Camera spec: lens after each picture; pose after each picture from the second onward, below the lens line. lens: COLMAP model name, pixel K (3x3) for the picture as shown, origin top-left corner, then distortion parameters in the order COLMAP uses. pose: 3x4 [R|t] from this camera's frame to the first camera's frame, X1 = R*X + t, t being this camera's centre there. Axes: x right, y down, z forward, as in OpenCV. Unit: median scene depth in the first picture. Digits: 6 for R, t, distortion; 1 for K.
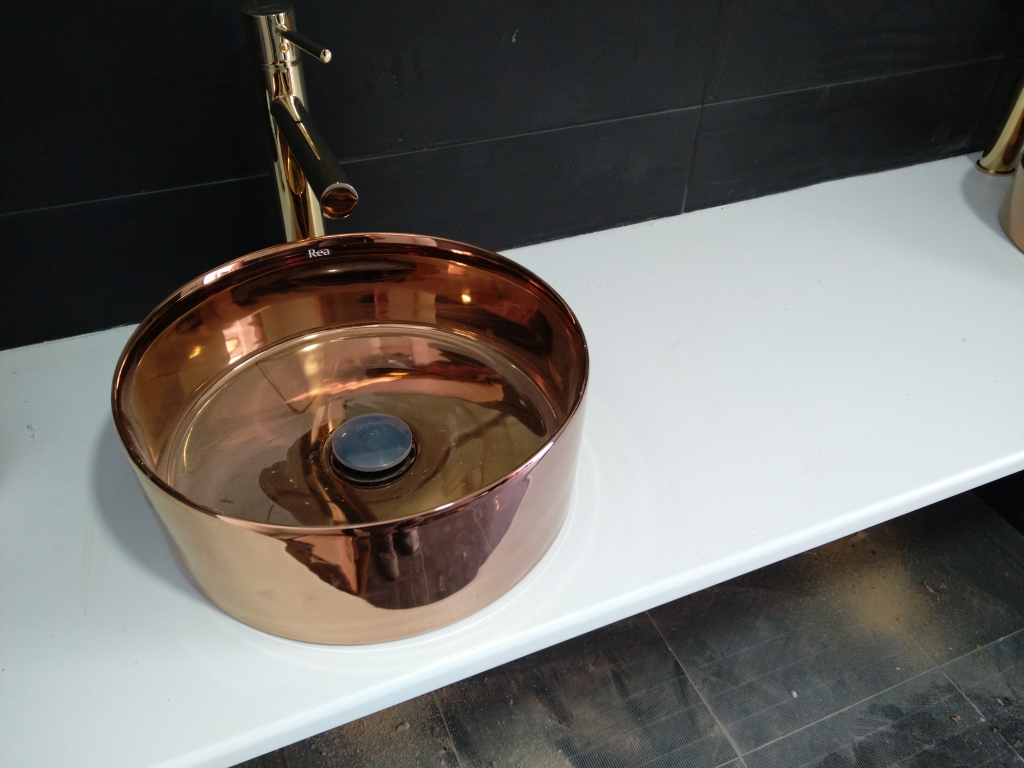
lens RADIAL K [[800.8, 0, 508.0], [0, 800.8, 383.9], [0, 0, 1]] dist [0.002638, 0.005265]
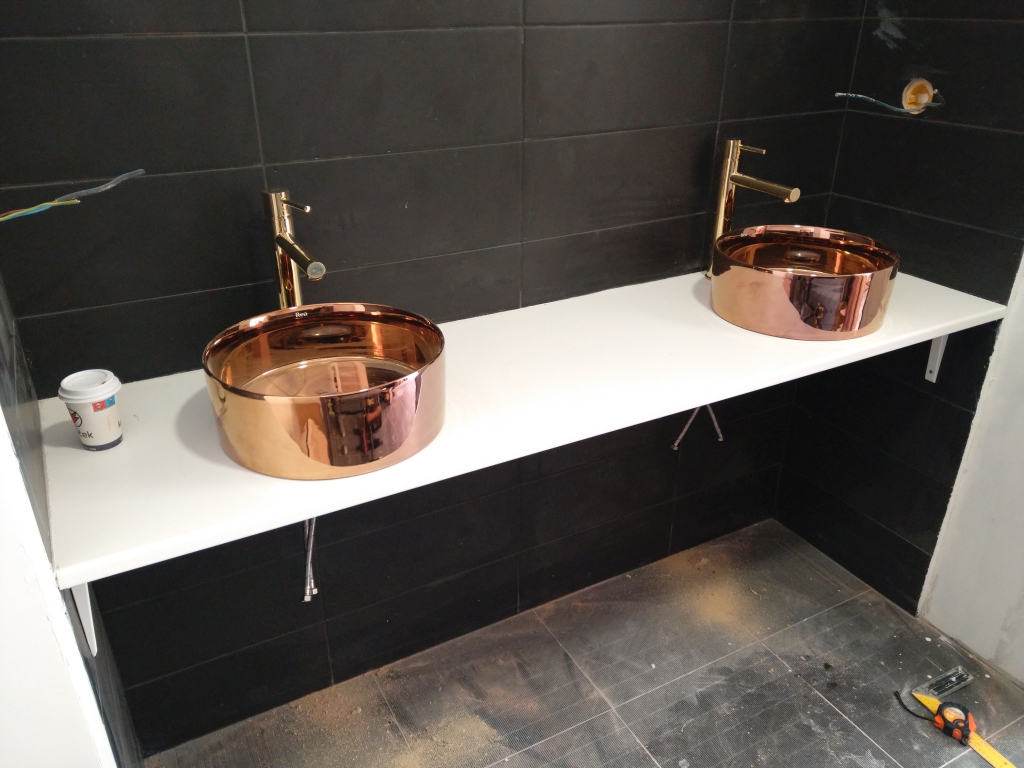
lens RADIAL K [[800.8, 0, 513.8], [0, 800.8, 383.9], [0, 0, 1]] dist [0.002638, 0.005265]
pose [[0.995281, -0.057172, 0.078407, 0.051070], [0.074766, 0.966878, -0.244044, 0.250459], [-0.061858, 0.248754, 0.966589, -0.401452]]
